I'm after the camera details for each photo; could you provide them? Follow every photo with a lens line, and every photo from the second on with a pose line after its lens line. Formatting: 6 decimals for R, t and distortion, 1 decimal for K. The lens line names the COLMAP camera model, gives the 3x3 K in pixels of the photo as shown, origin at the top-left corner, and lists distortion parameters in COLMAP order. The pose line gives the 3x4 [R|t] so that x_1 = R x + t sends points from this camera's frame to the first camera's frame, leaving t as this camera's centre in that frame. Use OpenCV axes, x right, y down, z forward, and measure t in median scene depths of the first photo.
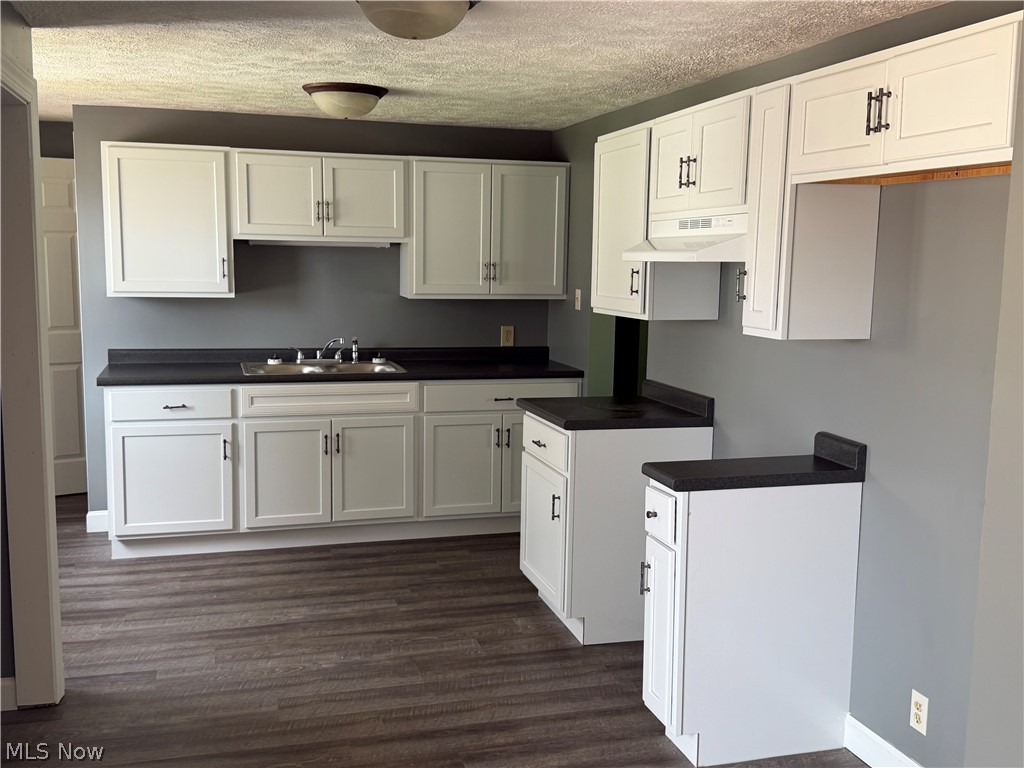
lens RADIAL K [[1028.2, 0, 512.0], [0, 1028.2, 384.0], [0, 0, 1]] dist [0.179638, -0.392255]
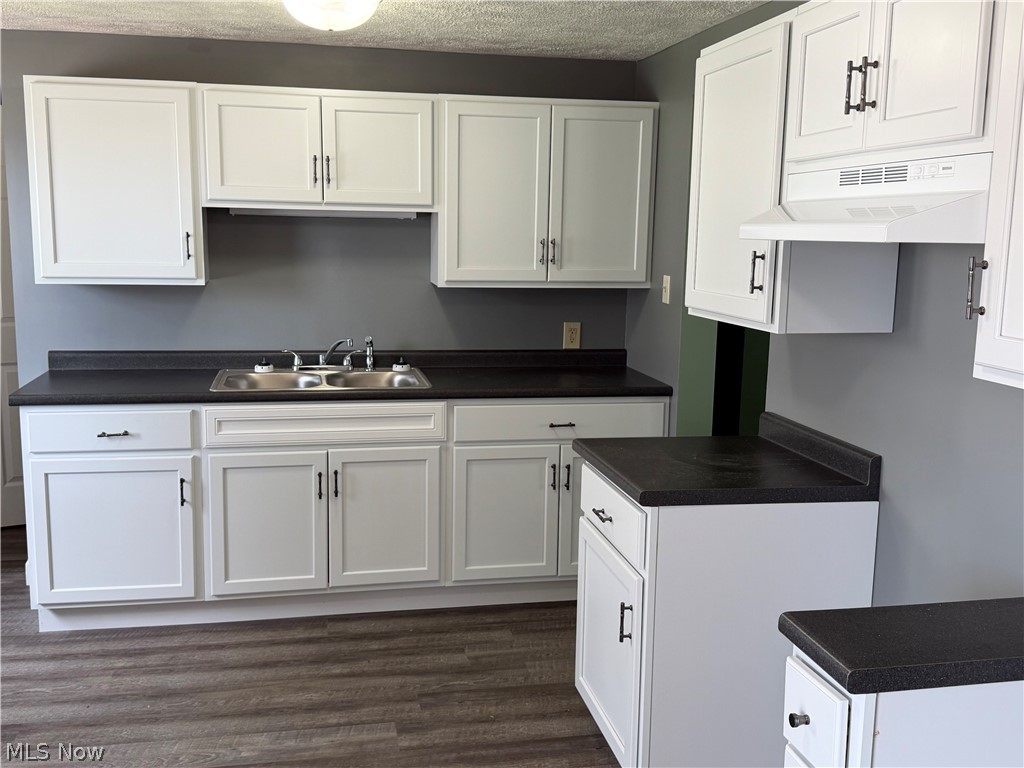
lens RADIAL K [[1028.2, 0, 512.0], [0, 1028.2, 384.0], [0, 0, 1]] dist [0.179638, -0.392255]
pose [[0.996350, 0.014774, -0.084069, 0.019008], [-0.012568, 0.999564, 0.026710, -0.036171], [0.084427, -0.025556, 0.996102, 0.280002]]
